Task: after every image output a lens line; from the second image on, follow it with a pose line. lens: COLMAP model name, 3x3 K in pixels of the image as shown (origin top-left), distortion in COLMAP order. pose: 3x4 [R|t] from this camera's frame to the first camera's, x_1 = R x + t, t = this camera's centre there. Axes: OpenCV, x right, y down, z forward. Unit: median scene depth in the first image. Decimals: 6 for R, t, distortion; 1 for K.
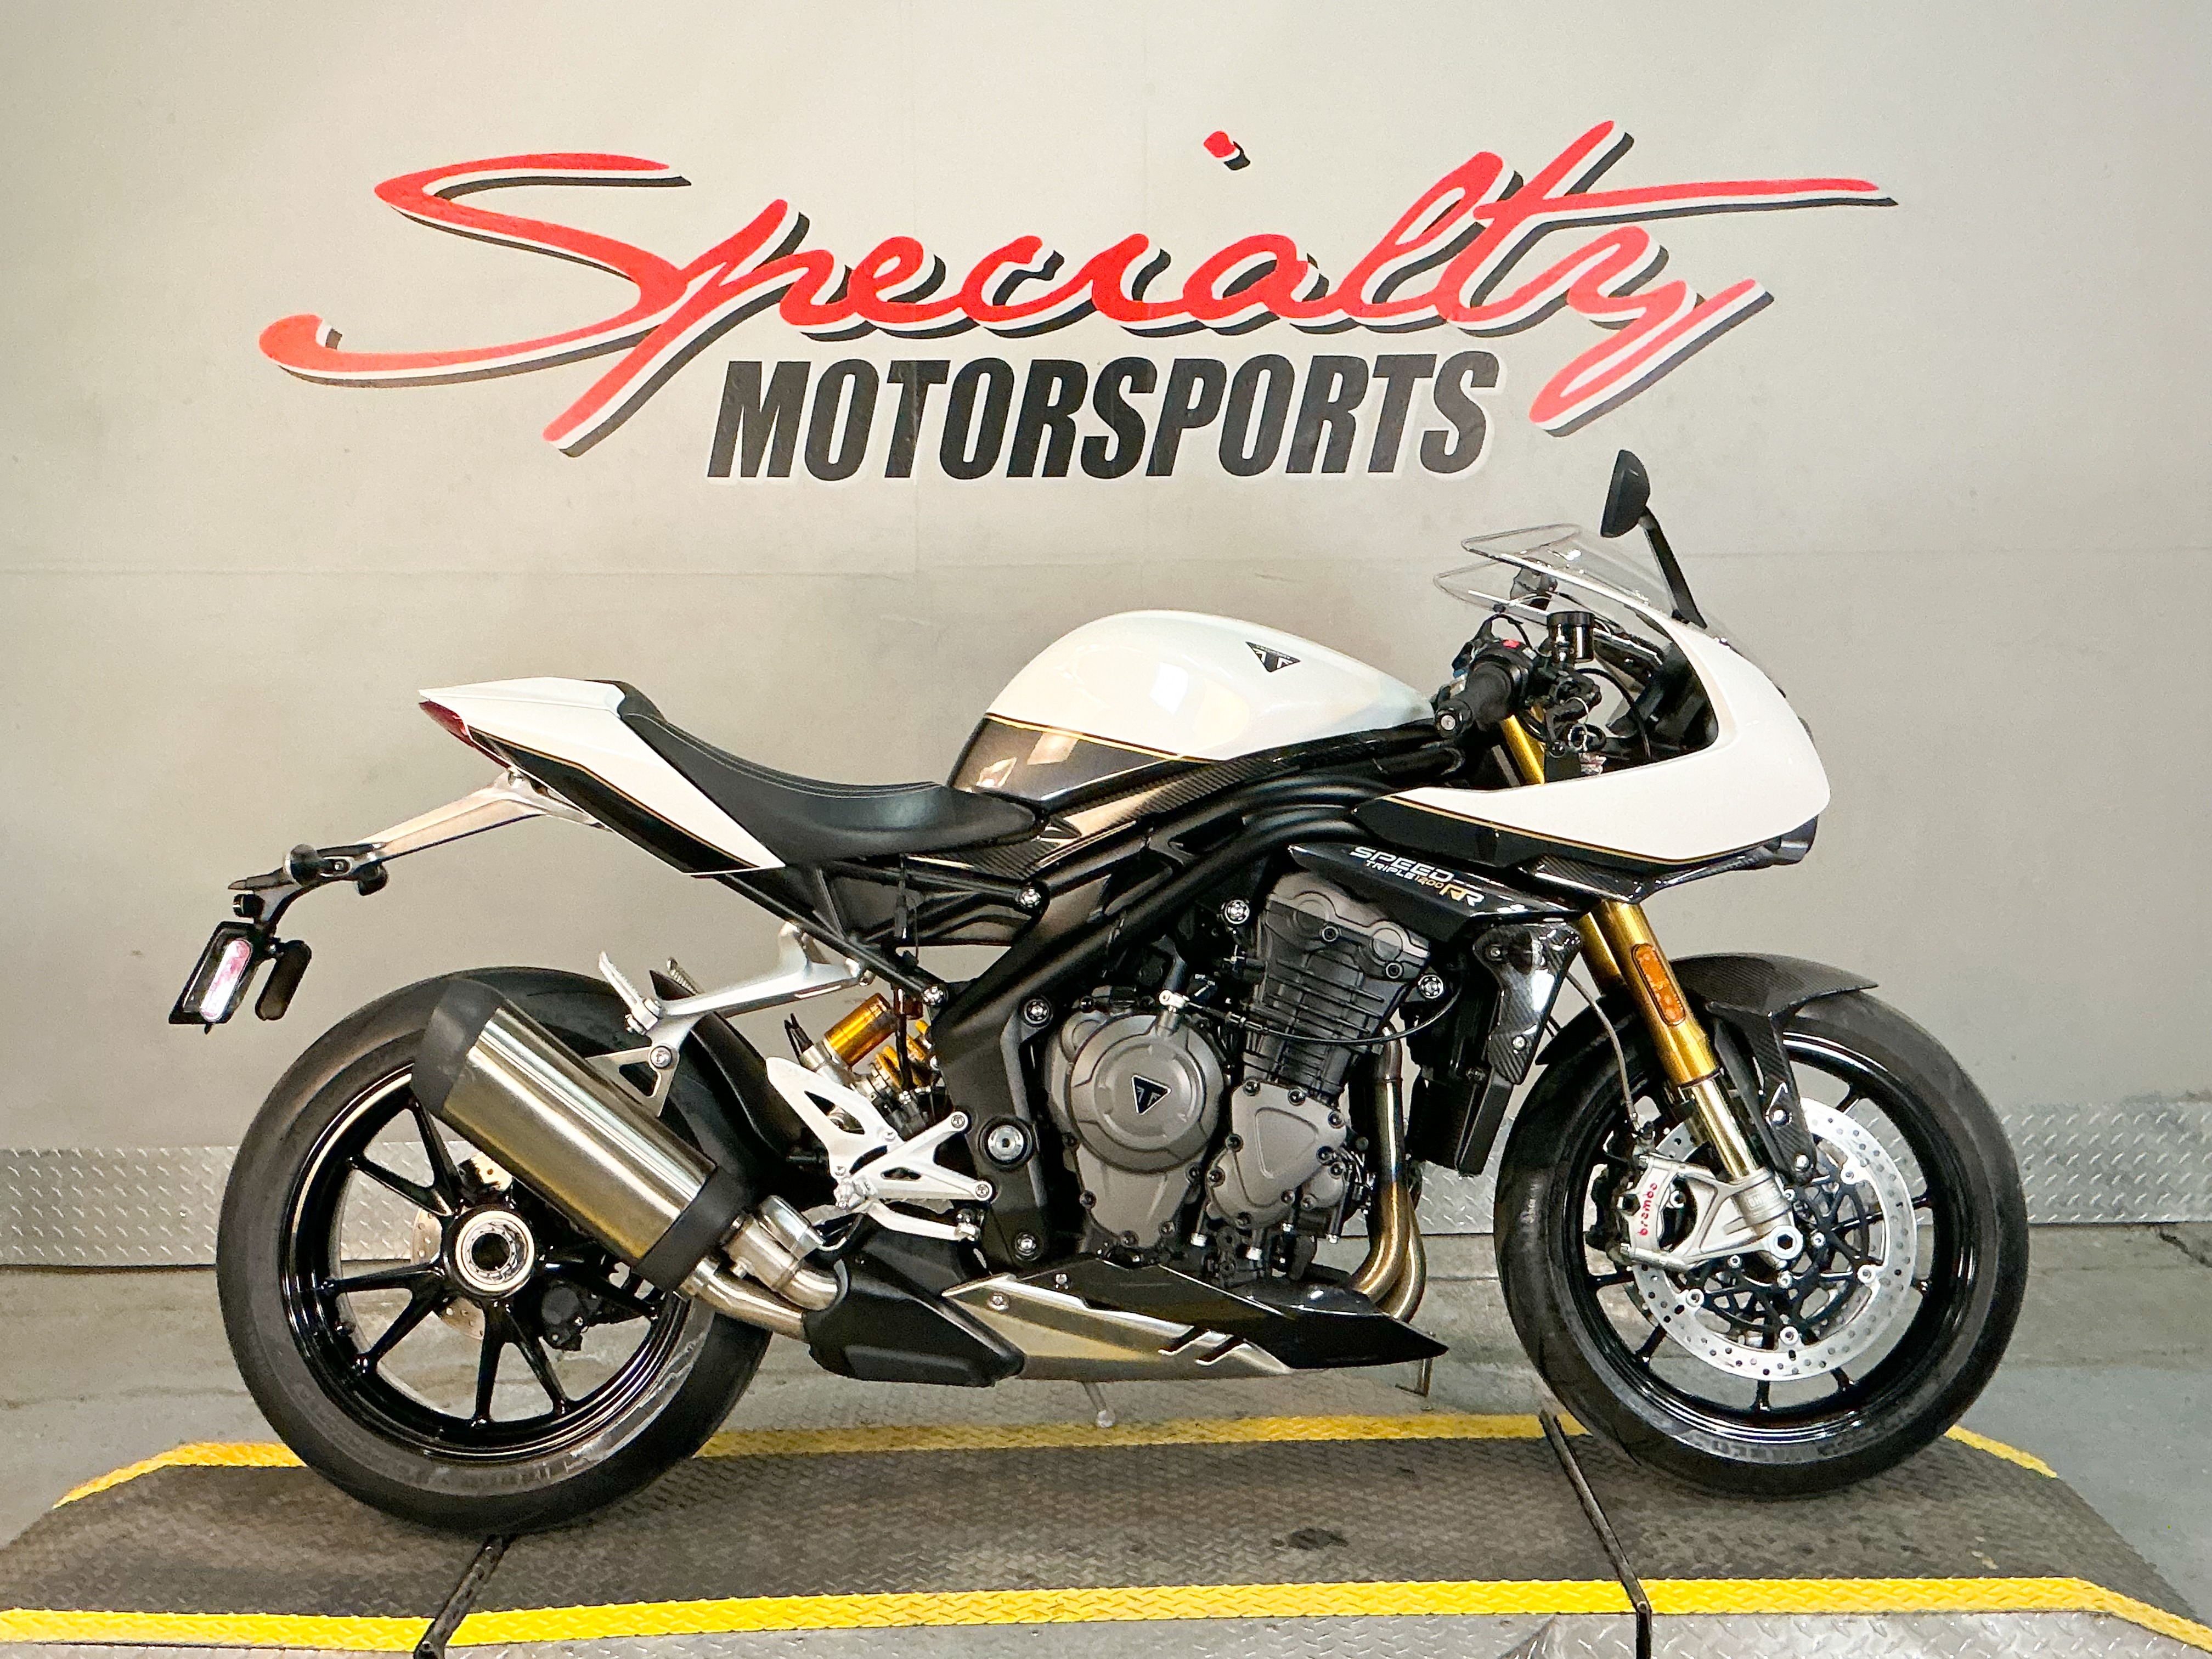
lens RADIAL K [[2528.6, 0, 1106.0], [0, 2528.6, 829.5], [0, 0, 1]] dist [0.146841, -0.293074]
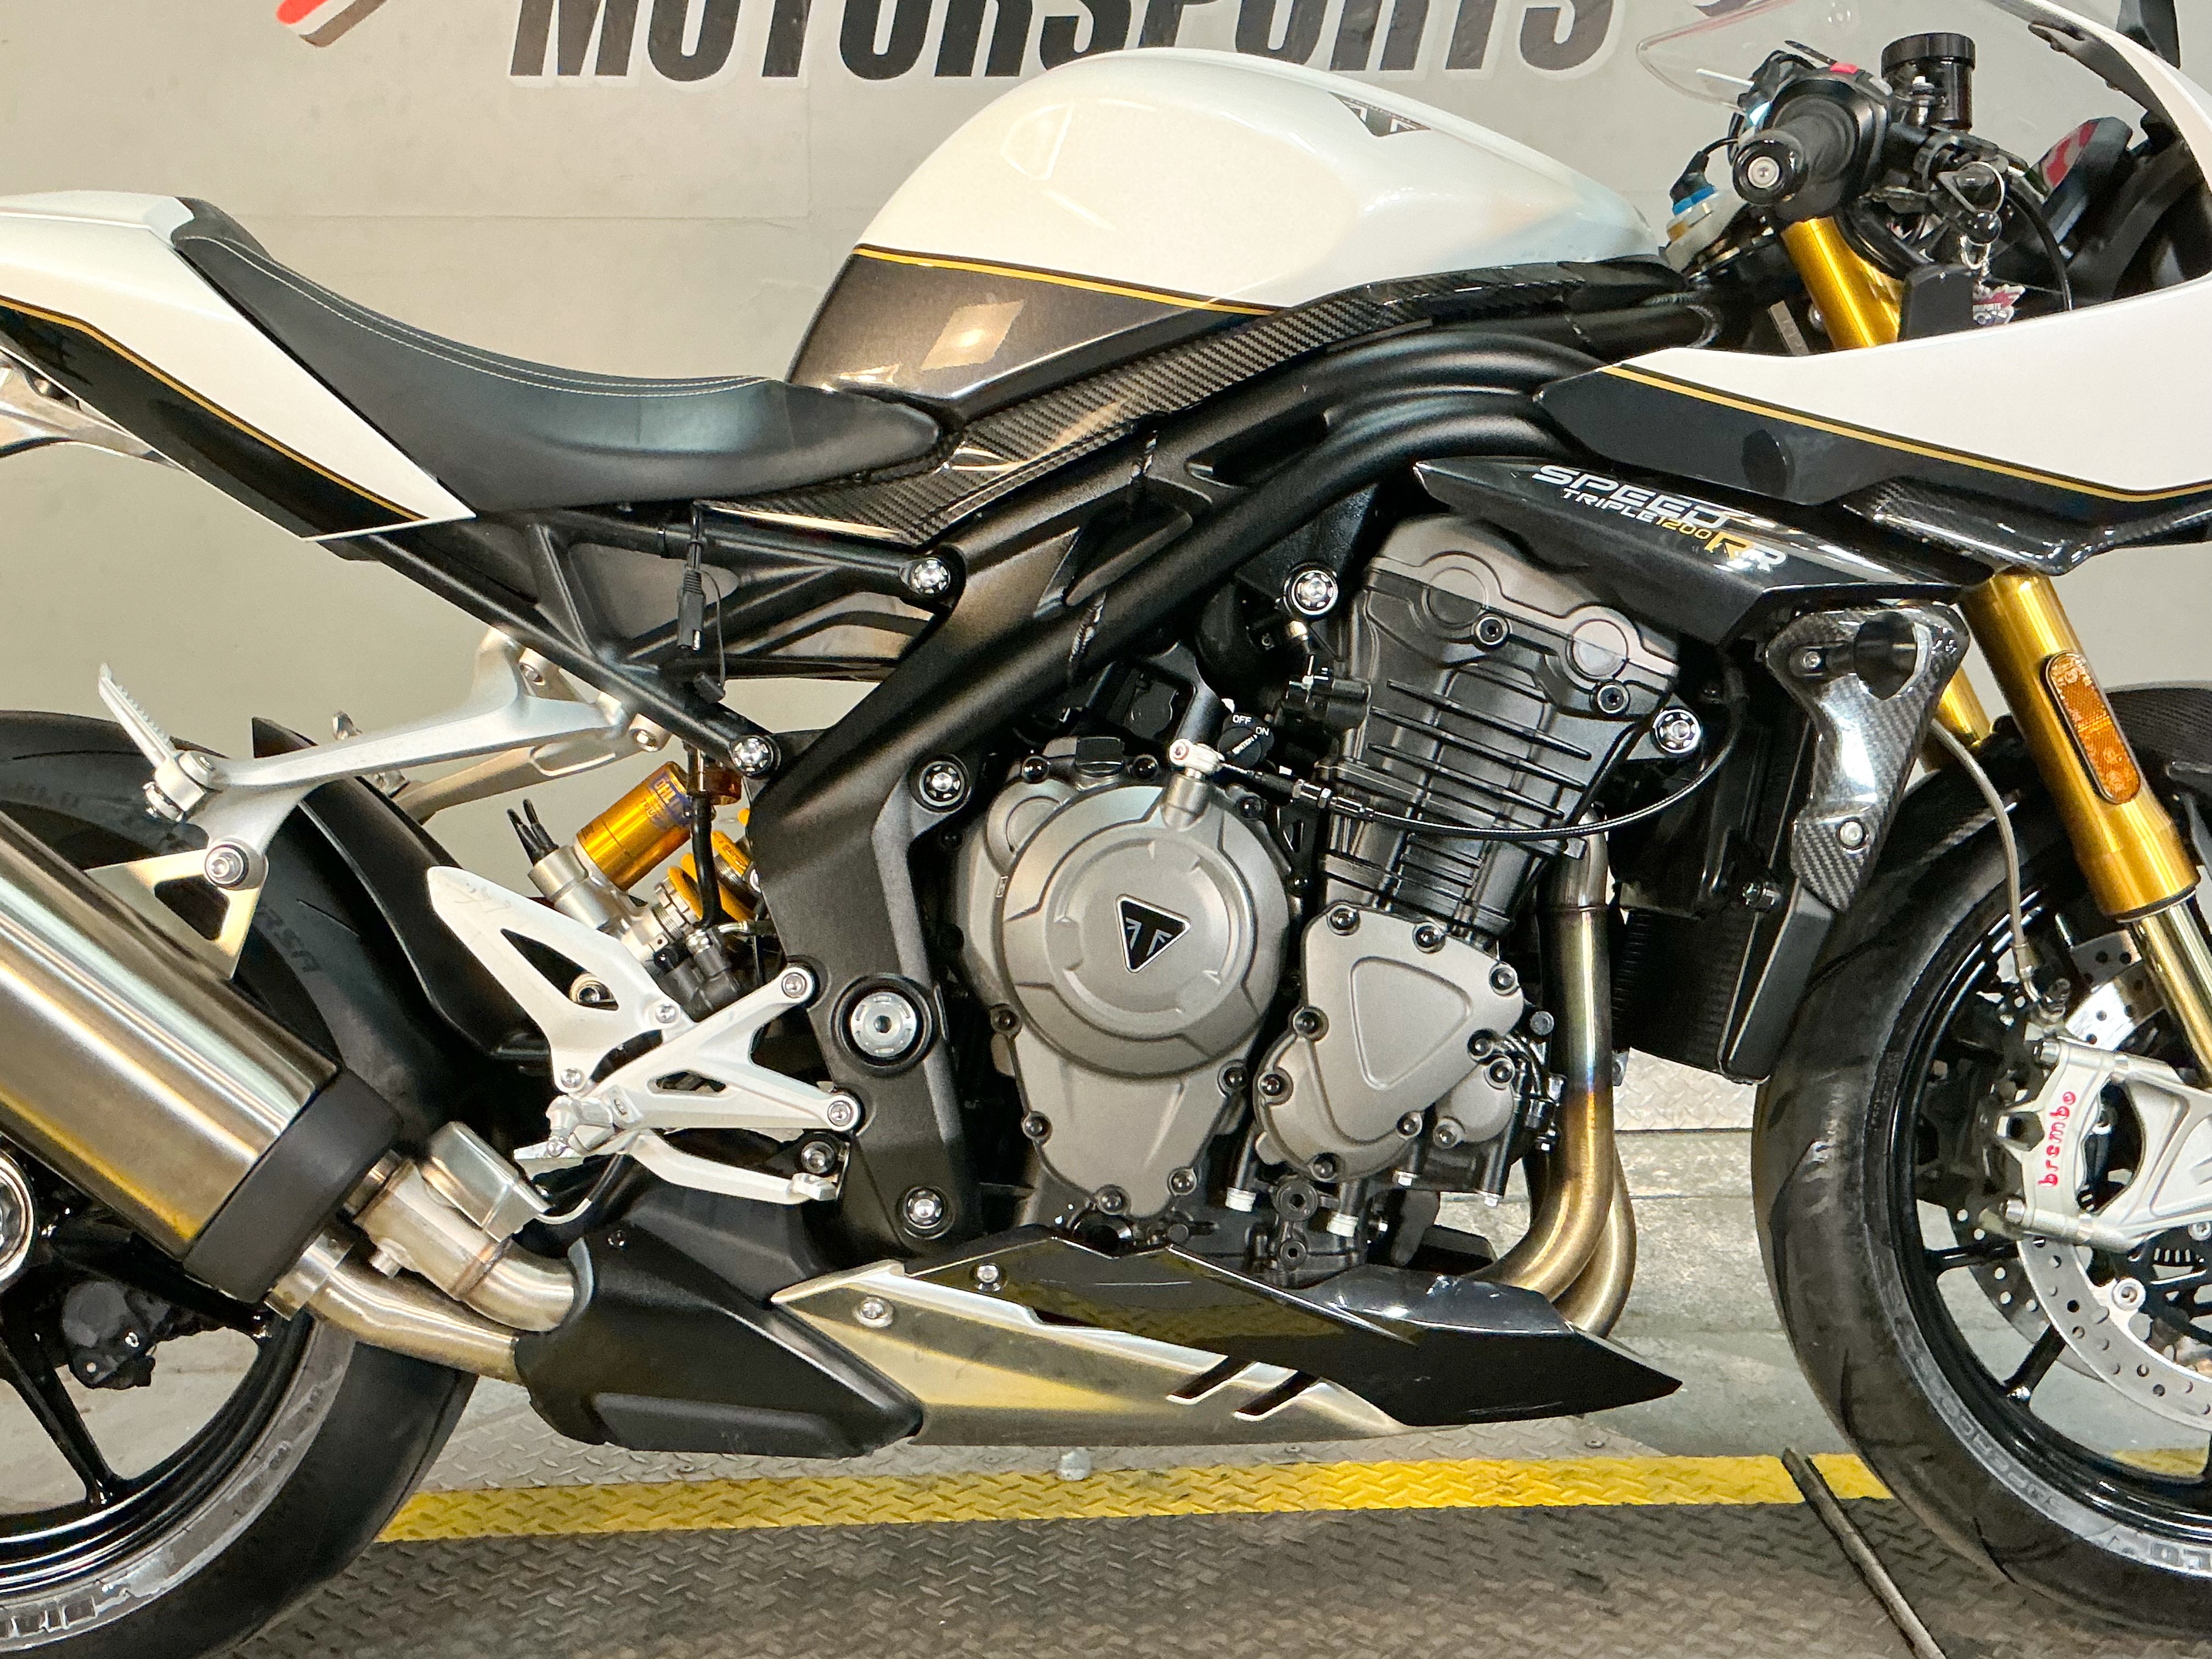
lens RADIAL K [[2371.4, 0, 1106.0], [0, 2371.4, 829.5], [0, 0, 1]] dist [0.148166, -0.311708]
pose [[0.999962, -0.002795, 0.008225, 0.003662], [0.002375, 0.998713, 0.050653, 0.055757], [-0.008356, -0.050632, 0.998682, 0.487795]]
